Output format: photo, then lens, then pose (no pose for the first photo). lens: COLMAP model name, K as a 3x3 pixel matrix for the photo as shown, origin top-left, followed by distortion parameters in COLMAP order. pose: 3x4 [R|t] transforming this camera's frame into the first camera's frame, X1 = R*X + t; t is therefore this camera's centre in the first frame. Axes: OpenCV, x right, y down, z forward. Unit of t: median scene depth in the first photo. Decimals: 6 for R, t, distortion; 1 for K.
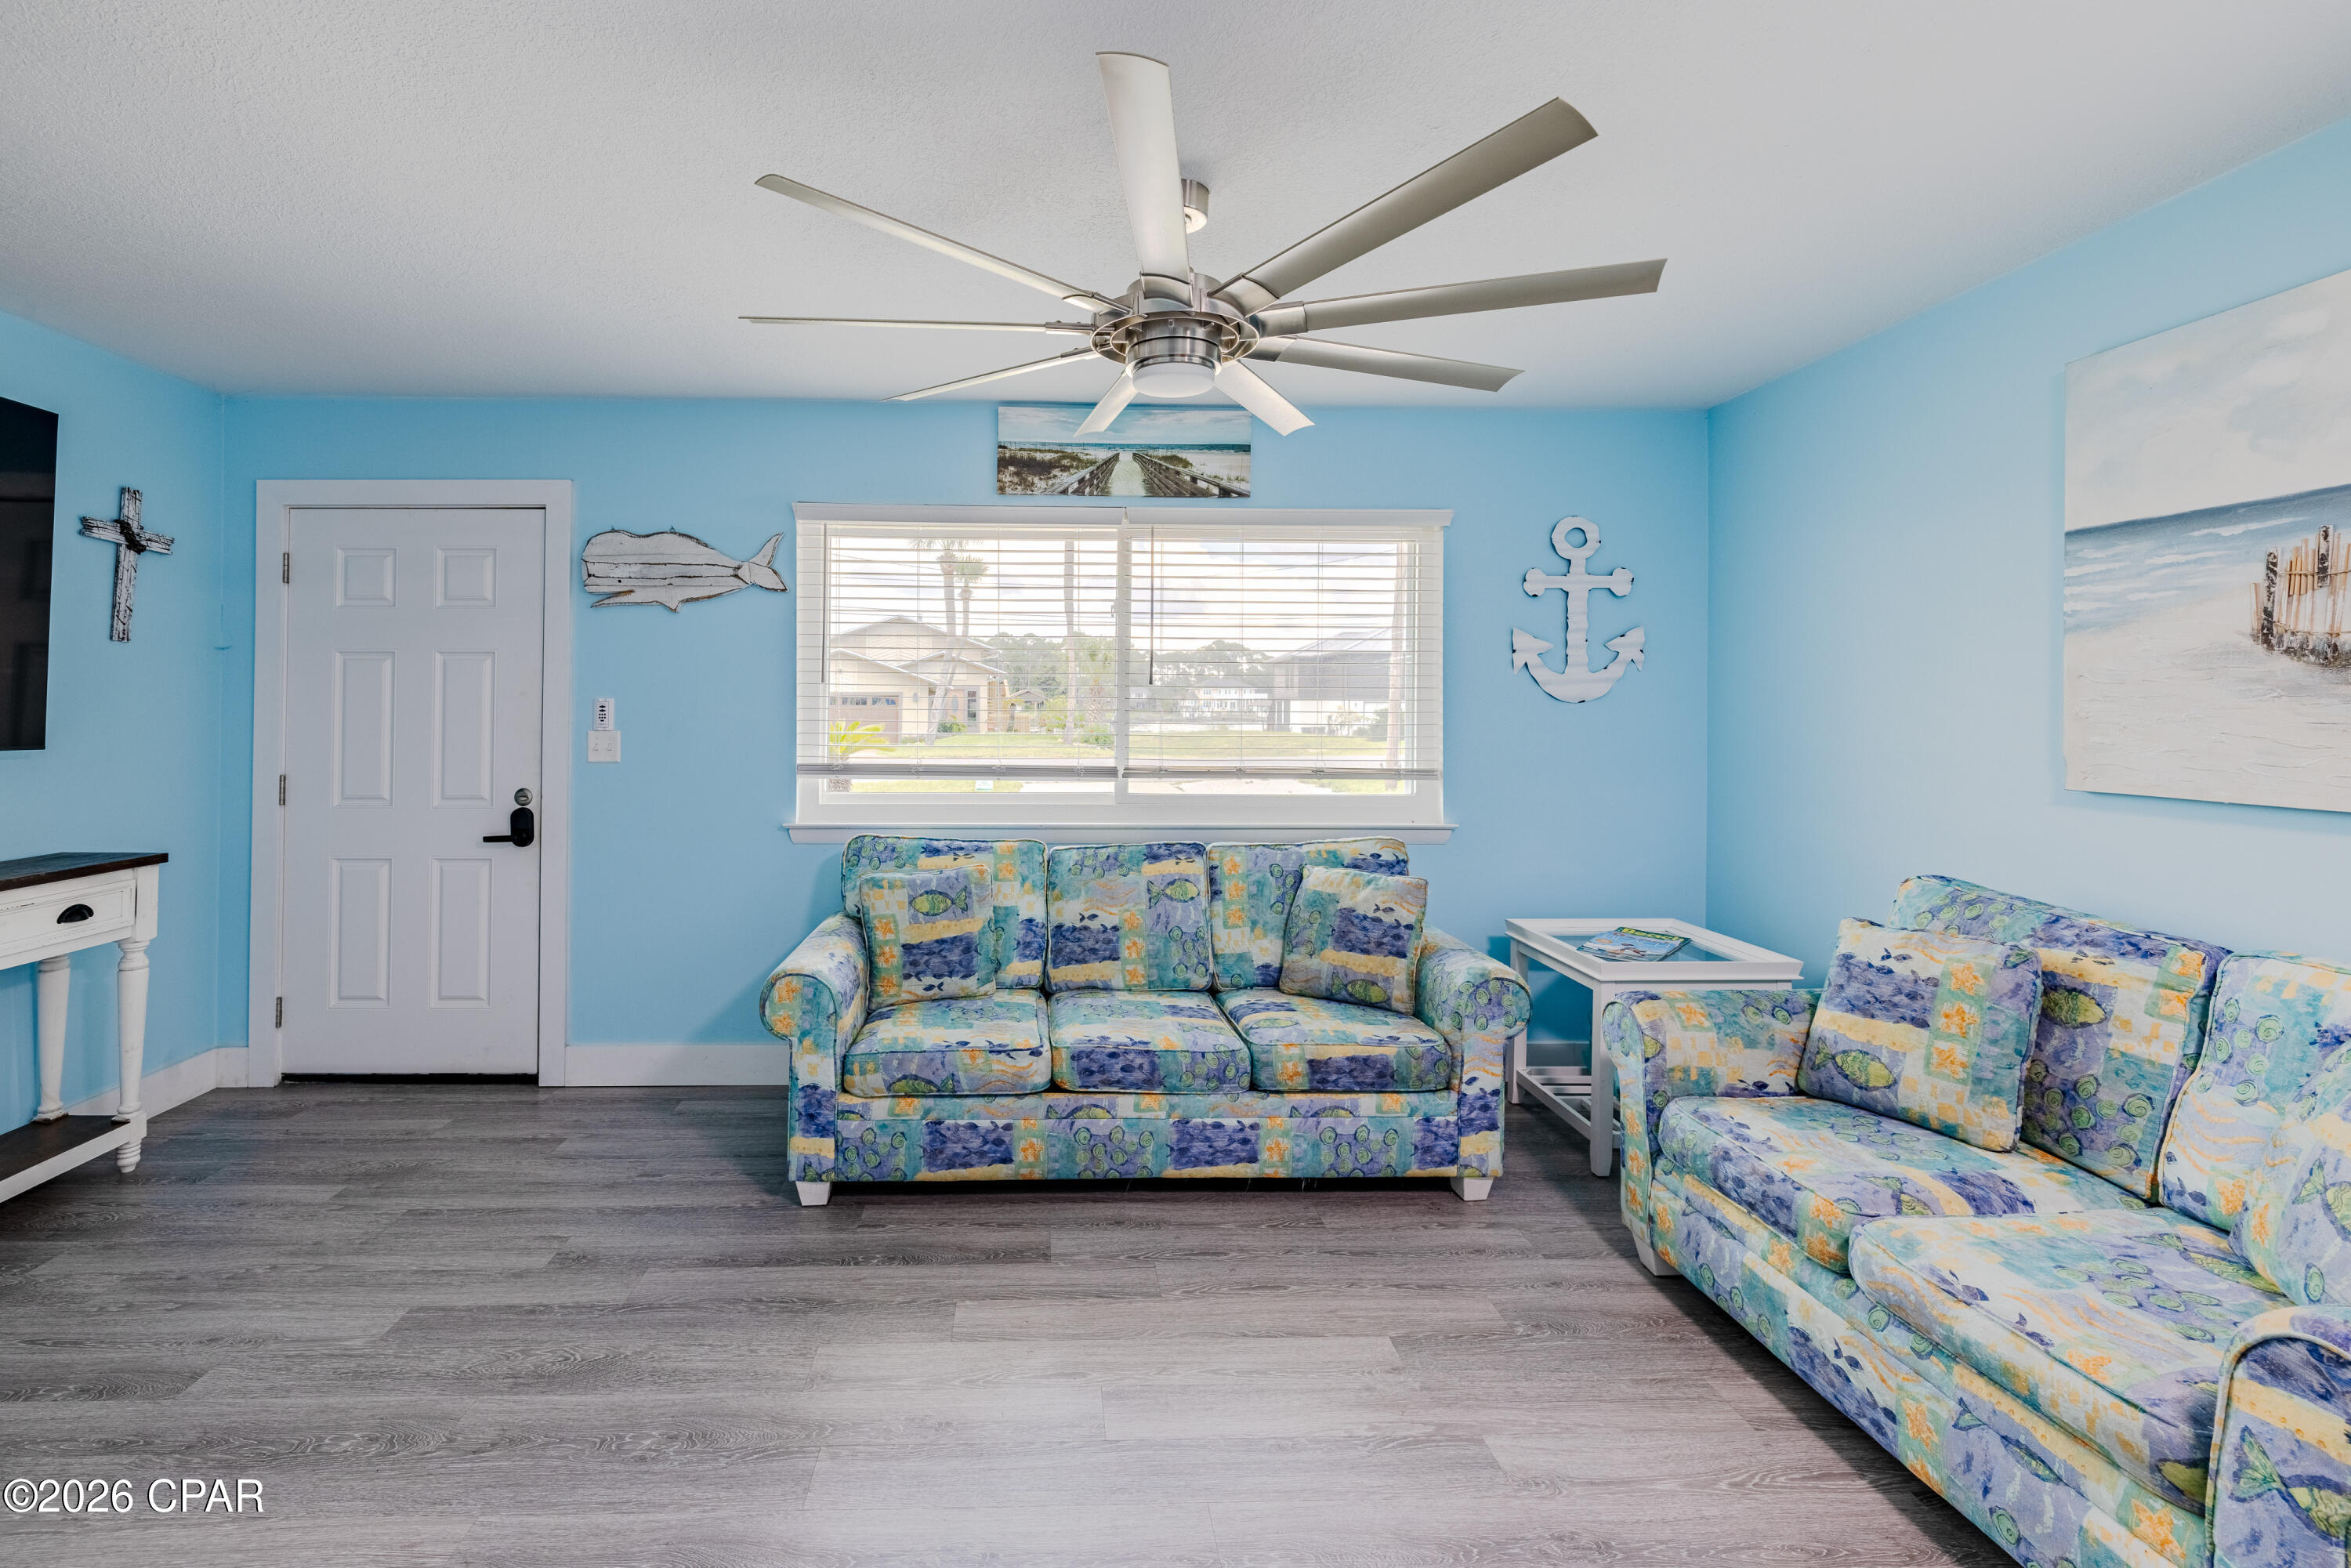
lens RADIAL K [[998.5, 0, 1056.2], [0, 998.5, 709.4], [0, 0, 1]] dist [-0.001758, 0.000438]
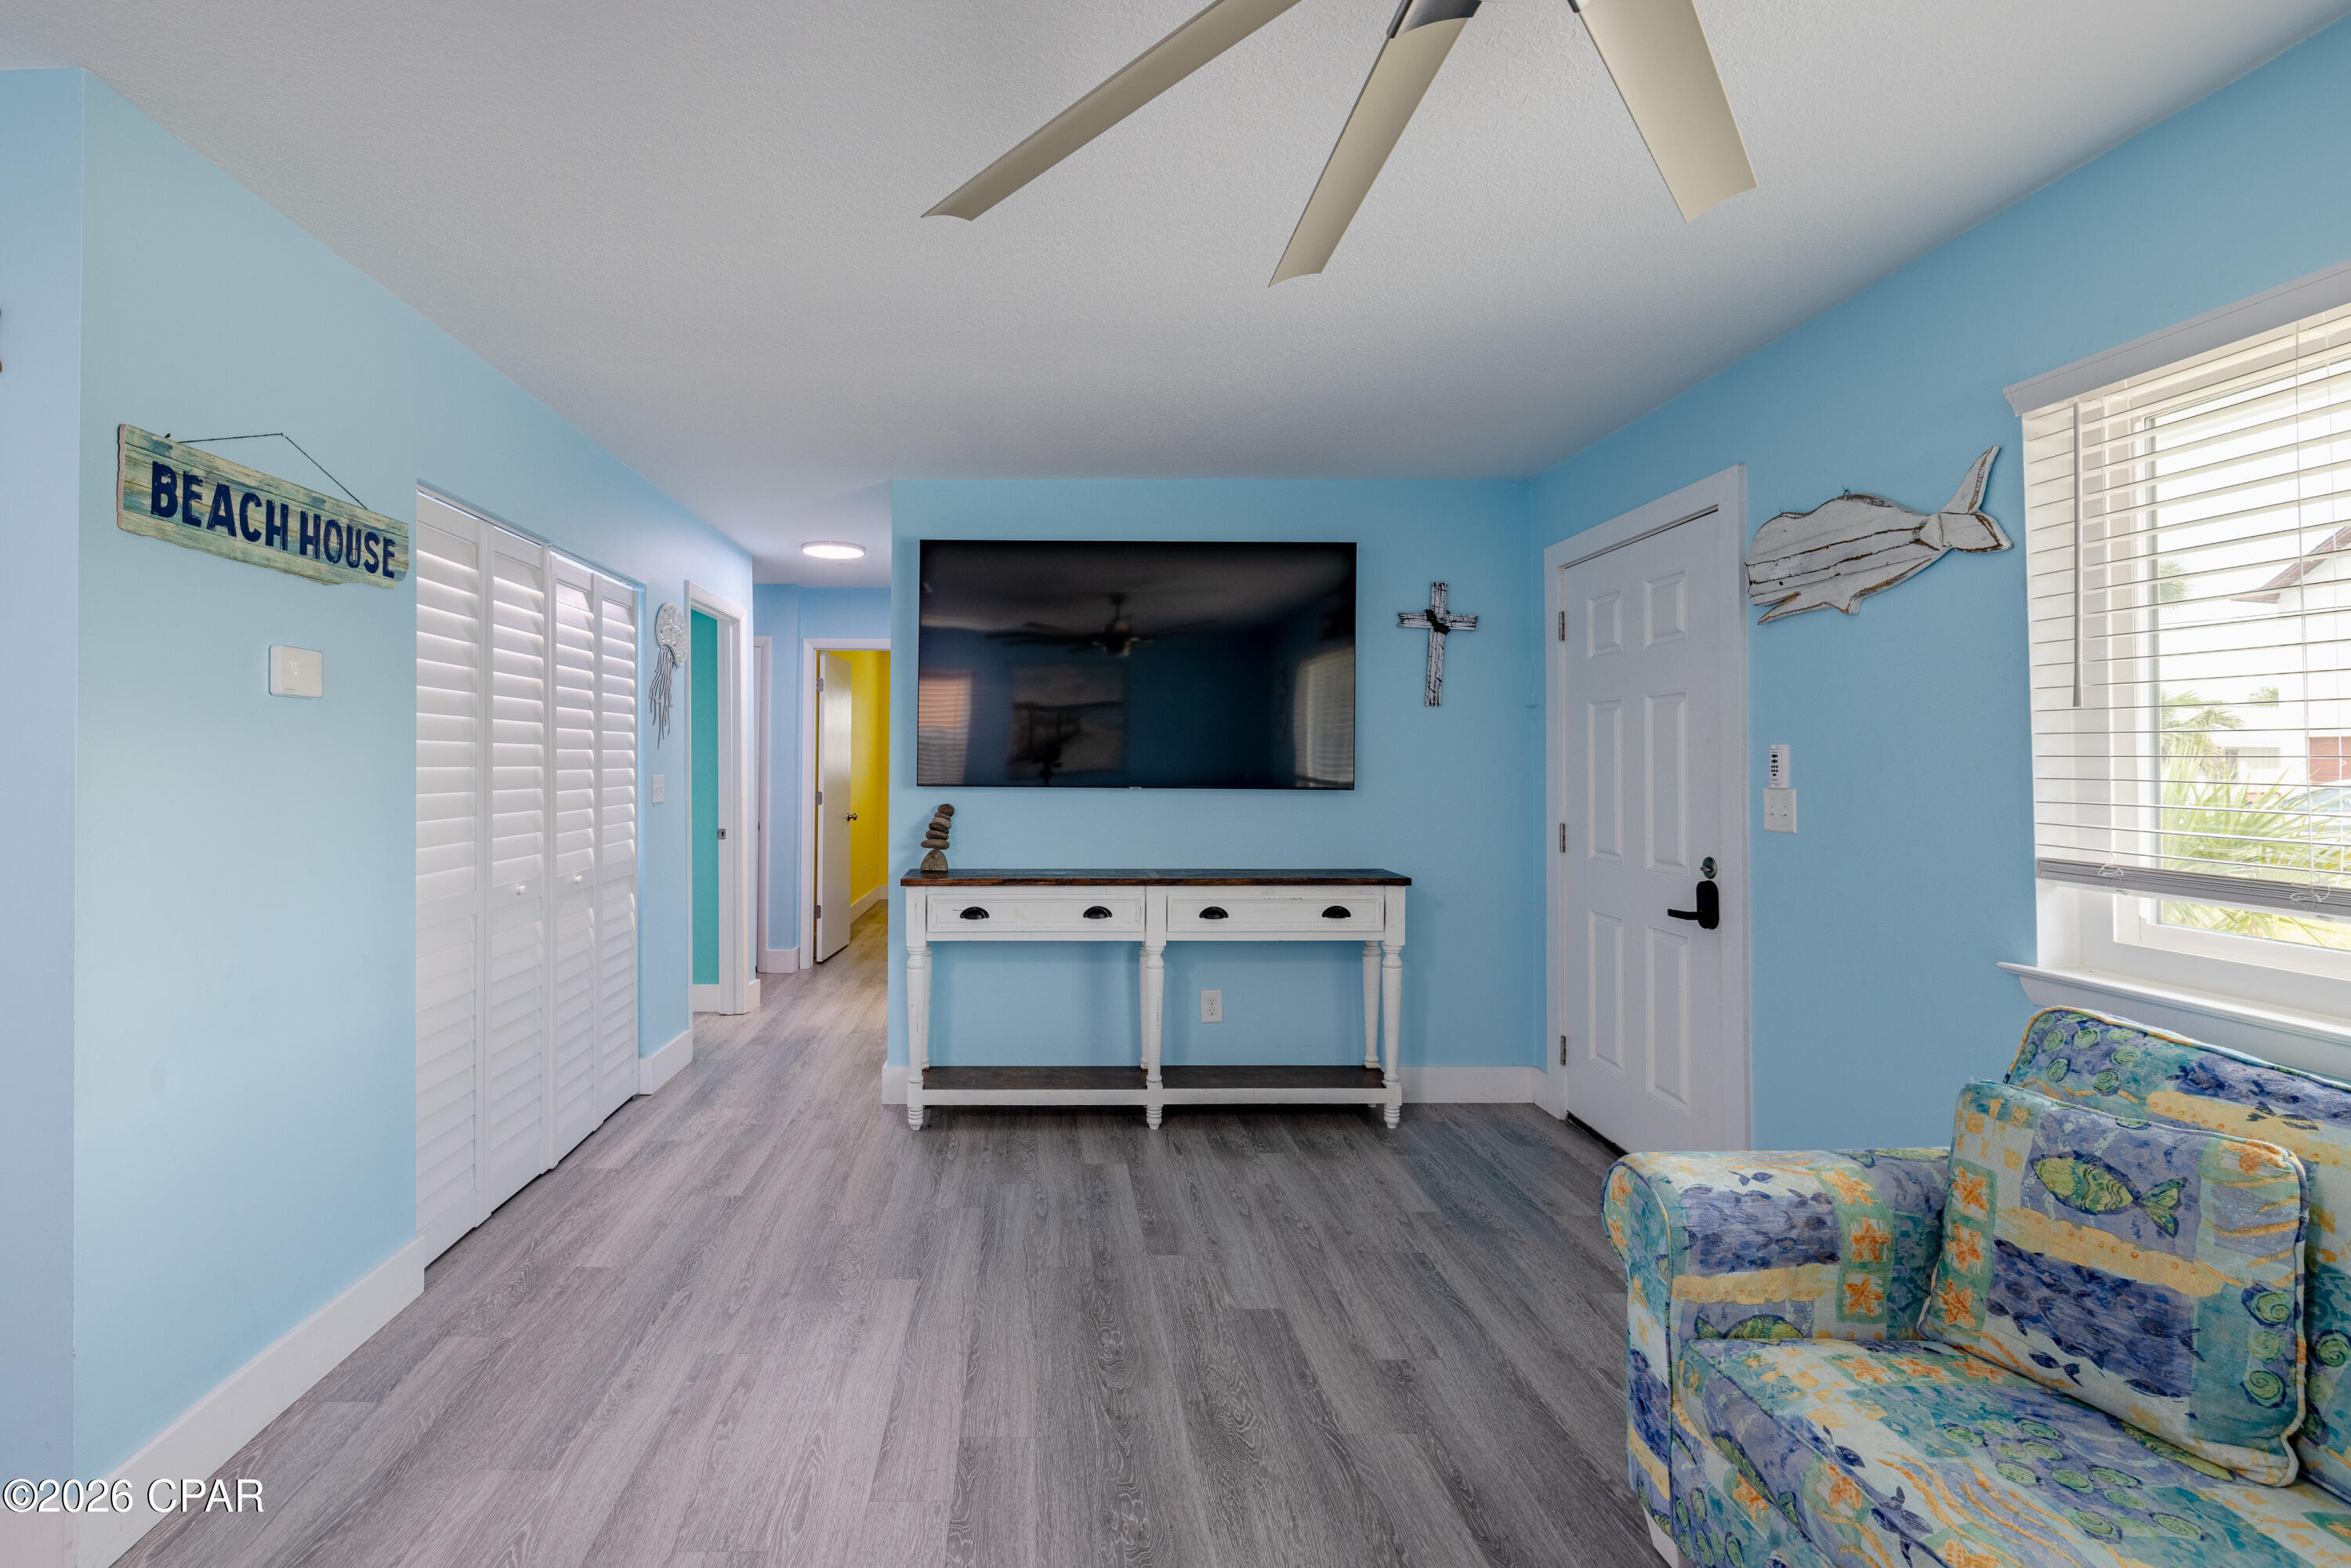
lens RADIAL K [[1021.2, 0, 1062.8], [0, 1021.2, 741.8], [0, 0, 1]] dist [-0.000169, -0.001068]
pose [[0.002618, -0.022140, -0.999751, 0.346726], [-0.000460, 0.999755, -0.022141, 0.004424], [0.999996, 0.000518, 0.002607, 0.543949]]
